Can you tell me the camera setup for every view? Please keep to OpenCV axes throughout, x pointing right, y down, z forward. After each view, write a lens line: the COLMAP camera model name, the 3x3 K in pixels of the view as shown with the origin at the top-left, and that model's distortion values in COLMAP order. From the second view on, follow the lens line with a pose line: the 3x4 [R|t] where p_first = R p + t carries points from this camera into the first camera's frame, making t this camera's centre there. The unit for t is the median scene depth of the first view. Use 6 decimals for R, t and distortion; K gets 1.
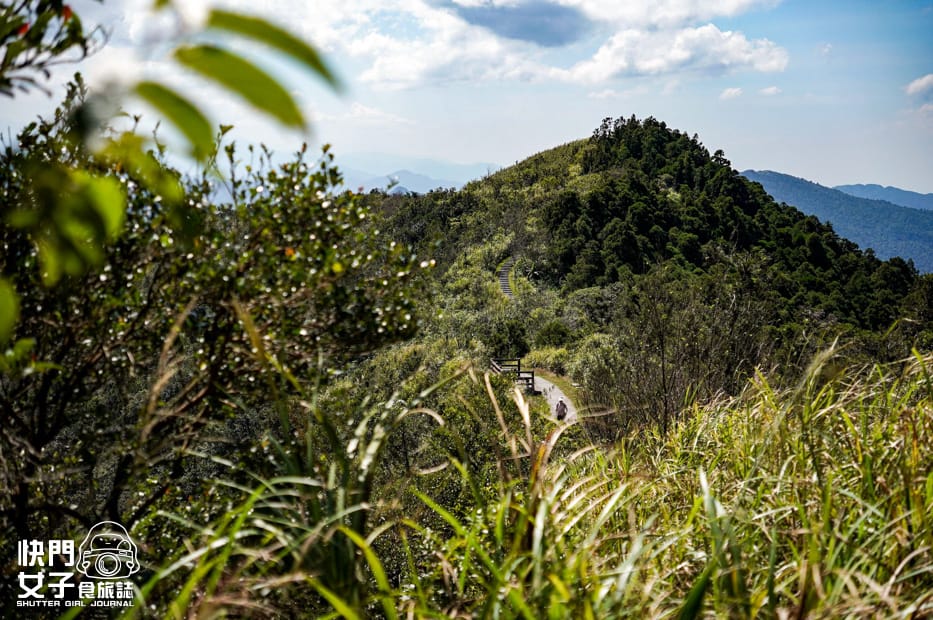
lens RADIAL K [[1511.0, 0, 466.0], [0, 1511.0, 310.5], [0, 0, 1]] dist [0.375764, 0.000000]
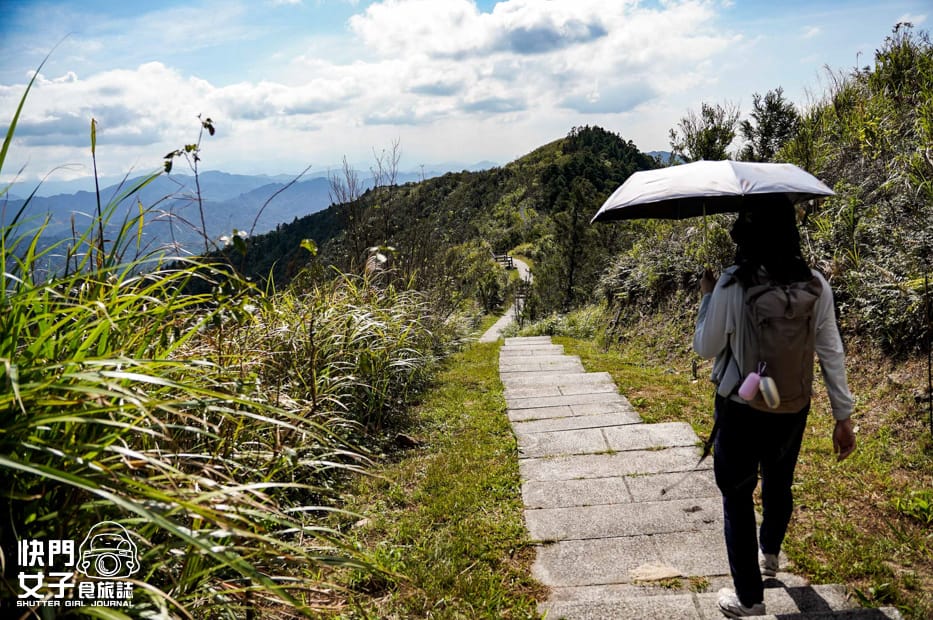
lens RADIAL K [[732.4, 0, 466.0], [0, 732.4, 311.6], [0, 0, 1]] dist [-0.124255, -0.002954]
pose [[0.995495, -0.052880, -0.078704, 0.014912], [0.061358, 0.992089, 0.109524, 0.001184], [0.072290, -0.113859, 0.990863, 0.023473]]
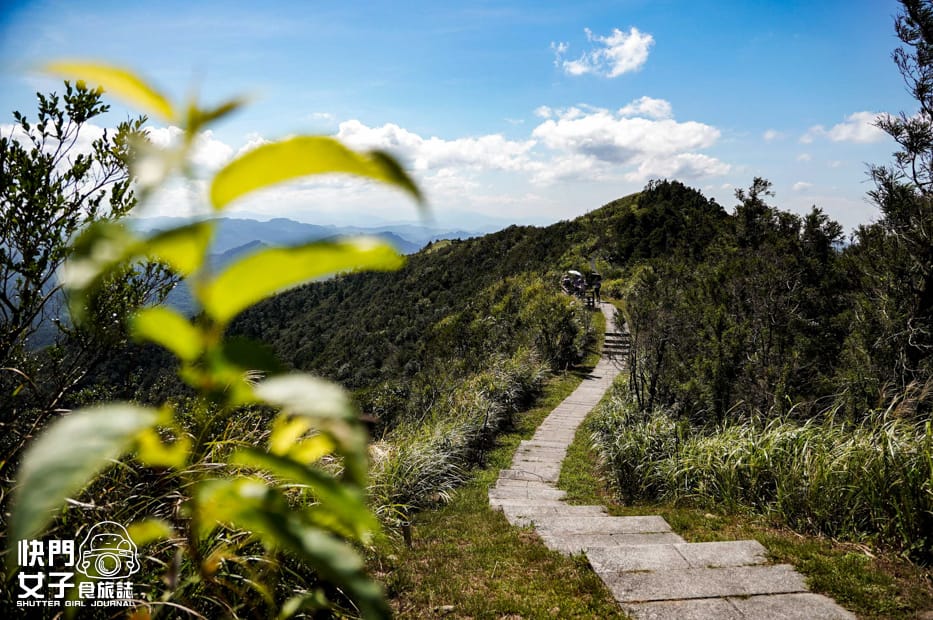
lens RADIAL K [[732.4, 0, 468.1], [0, 732.4, 306.9], [0, 0, 1]] dist [-0.124255, -0.002954]
pose [[0.988058, 0.000256, -0.154082, 0.009360], [0.002551, 0.999834, 0.018025, 0.011050], [0.154061, -0.018203, 0.987894, 0.107905]]
